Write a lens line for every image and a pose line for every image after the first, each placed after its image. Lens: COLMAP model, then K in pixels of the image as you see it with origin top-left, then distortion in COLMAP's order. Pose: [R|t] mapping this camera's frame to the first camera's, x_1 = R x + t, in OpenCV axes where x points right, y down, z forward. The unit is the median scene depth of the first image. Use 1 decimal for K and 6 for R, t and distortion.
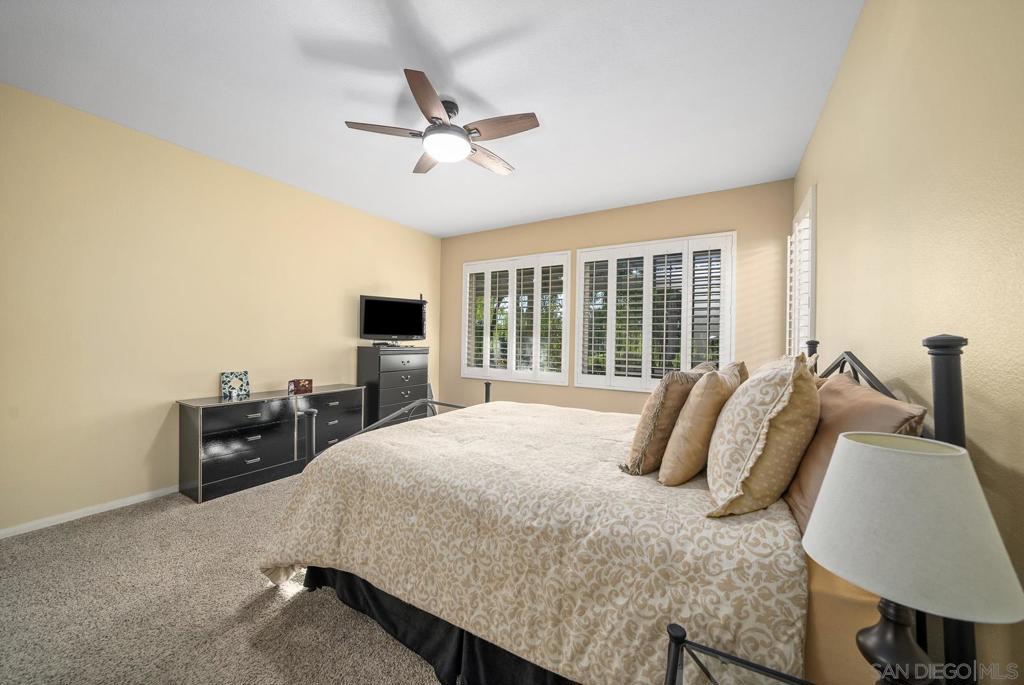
lens RADIAL K [[367.9, 0, 514.2], [0, 367.9, 340.3], [0, 0, 1]] dist [-0.023966, 0.001469]
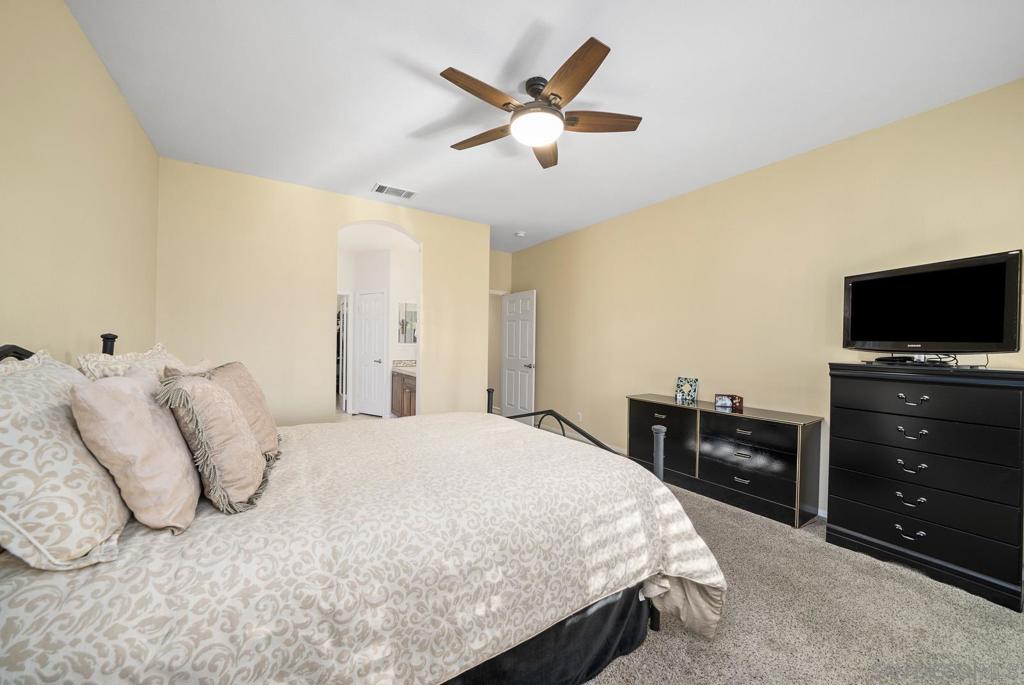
lens RADIAL K [[367.9, 0, 514.5], [0, 367.9, 344.8], [0, 0, 1]] dist [-0.023966, 0.001469]
pose [[-0.444536, -0.018046, -0.895579, 0.427502], [-0.023259, 0.999692, -0.008599, 0.008127], [0.895459, 0.017008, -0.444820, 0.958203]]
